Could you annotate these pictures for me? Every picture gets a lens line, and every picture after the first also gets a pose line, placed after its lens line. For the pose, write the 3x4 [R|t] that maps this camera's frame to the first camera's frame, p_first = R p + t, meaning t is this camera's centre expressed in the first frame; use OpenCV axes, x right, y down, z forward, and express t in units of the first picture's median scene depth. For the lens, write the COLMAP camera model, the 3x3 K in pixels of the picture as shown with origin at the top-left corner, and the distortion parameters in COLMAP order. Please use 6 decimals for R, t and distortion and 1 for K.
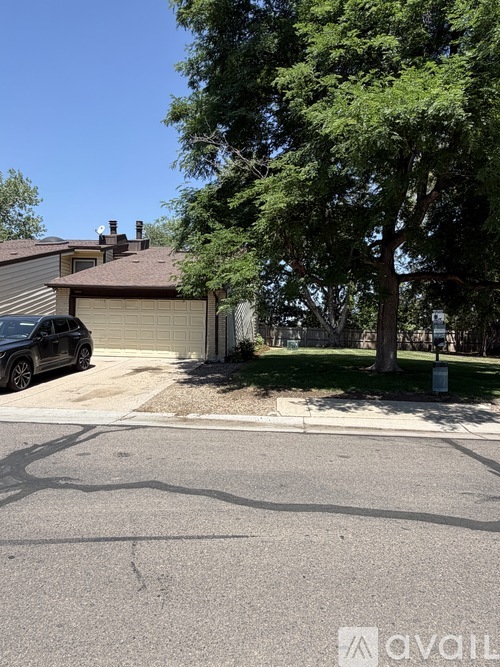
lens RADIAL K [[427.8, 0, 250.4], [0, 427.8, 333.5], [0, 0, 1]] dist [-0.001398, -0.000264]
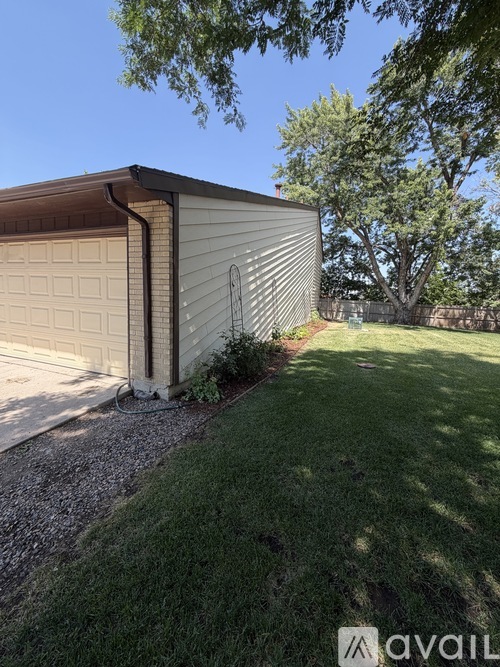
lens RADIAL K [[266.9, 0, 247.8], [0, 266.9, 333.2], [0, 0, 1]] dist [0.001839, 0.000114]
pose [[0.962152, 0.056536, -0.266585, 0.025857], [-0.024839, 0.992365, 0.120807, -0.008236], [0.271380, -0.109613, 0.956210, 0.310844]]
